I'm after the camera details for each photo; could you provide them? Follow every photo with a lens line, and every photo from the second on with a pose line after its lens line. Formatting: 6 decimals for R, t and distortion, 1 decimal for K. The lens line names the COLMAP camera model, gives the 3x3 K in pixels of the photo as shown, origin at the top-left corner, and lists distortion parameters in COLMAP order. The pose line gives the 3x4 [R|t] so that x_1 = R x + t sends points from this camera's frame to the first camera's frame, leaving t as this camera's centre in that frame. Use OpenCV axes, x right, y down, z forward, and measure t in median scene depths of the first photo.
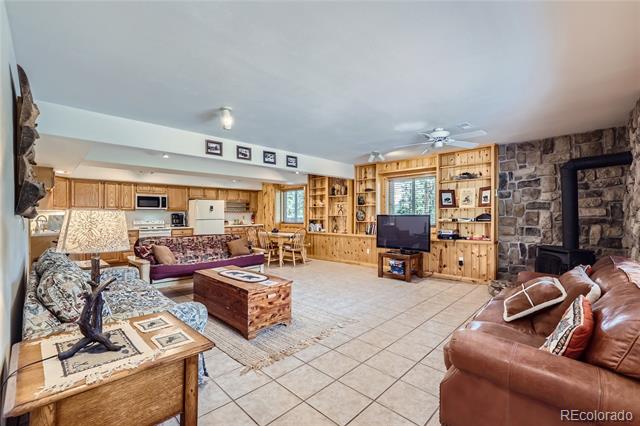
lens RADIAL K [[276.5, 0, 315.8], [0, 276.5, 213.8], [0, 0, 1]] dist [0.000570, 0.001953]
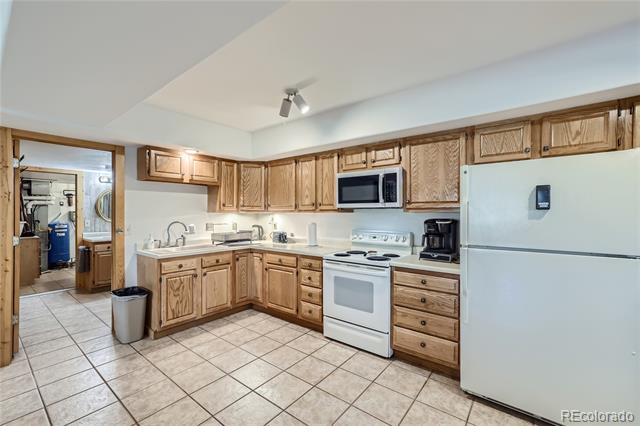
lens RADIAL K [[276.5, 0, 313.1], [0, 276.5, 213.0], [0, 0, 1]] dist [0.000570, 0.001953]
pose [[0.118567, 0.000853, -0.992946, -0.205323], [0.000956, 0.999999, 0.000973, -0.009282], [0.992946, -0.001065, 0.118566, 0.872099]]
